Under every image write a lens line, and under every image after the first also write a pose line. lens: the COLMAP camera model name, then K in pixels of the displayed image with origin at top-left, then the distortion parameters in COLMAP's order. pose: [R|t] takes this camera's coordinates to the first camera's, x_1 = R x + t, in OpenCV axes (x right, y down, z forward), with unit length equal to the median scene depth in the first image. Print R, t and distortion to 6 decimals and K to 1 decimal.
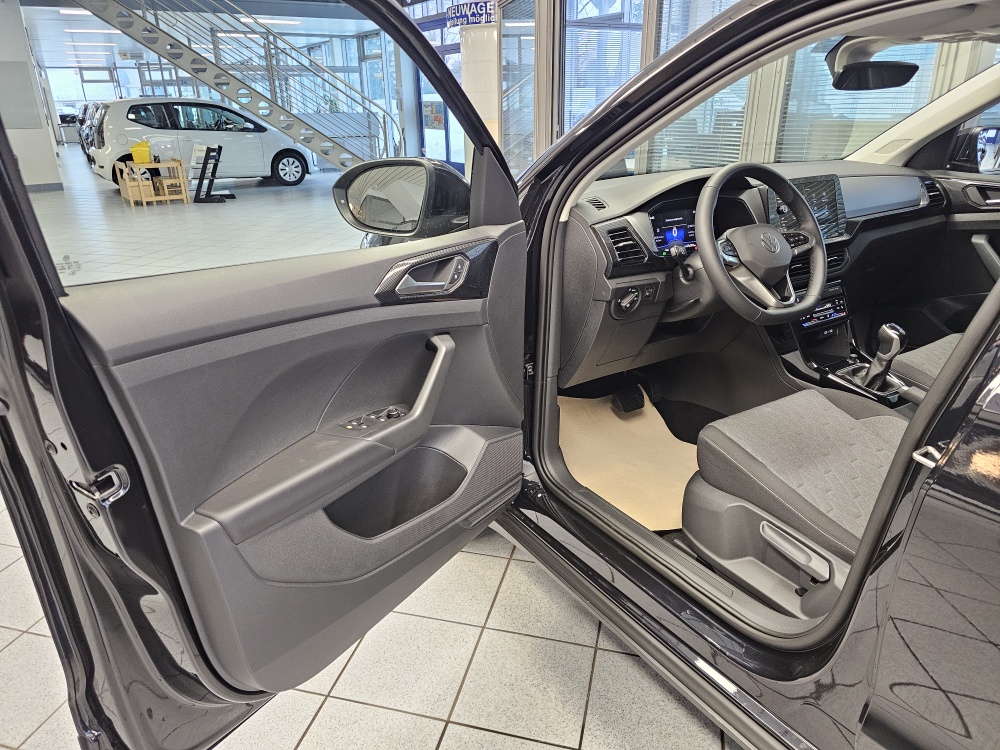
lens RADIAL K [[687.8, 0, 495.6], [0, 687.8, 382.2], [0, 0, 1]] dist [0.004634, -0.016185]
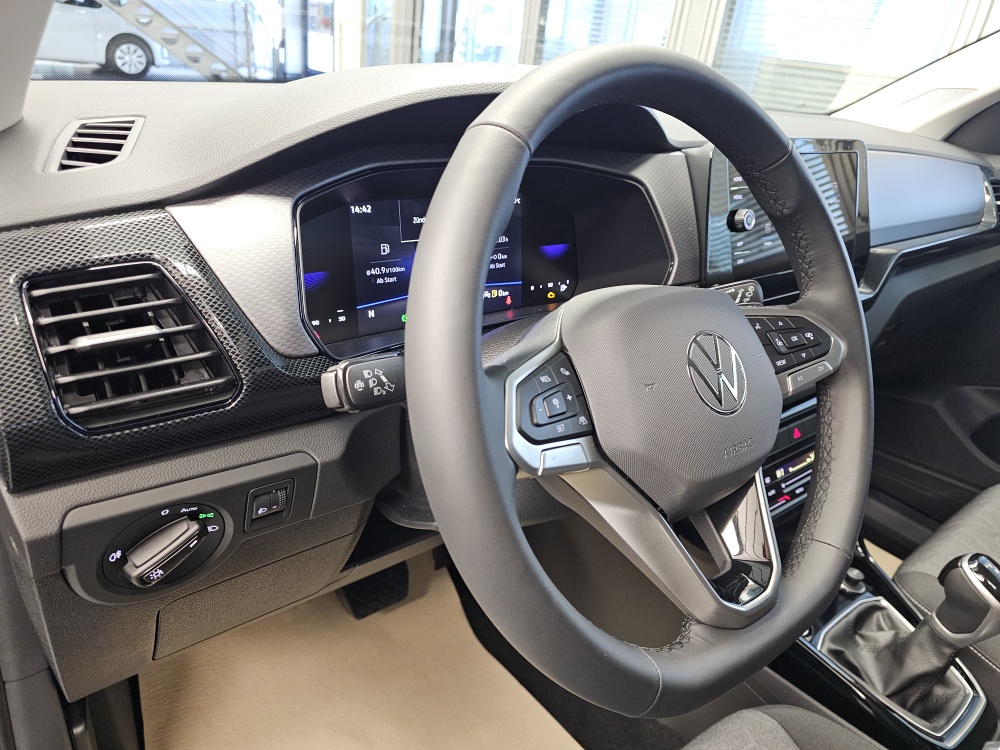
lens RADIAL K [[687.8, 0, 506.1], [0, 687.8, 376.4], [0, 0, 1]] dist [0.004634, -0.016185]
pose [[0.985116, 0.065227, 0.159037, 0.241913], [-0.077561, 0.994339, 0.072621, -0.186243], [-0.153400, -0.083876, 0.984598, 0.655966]]
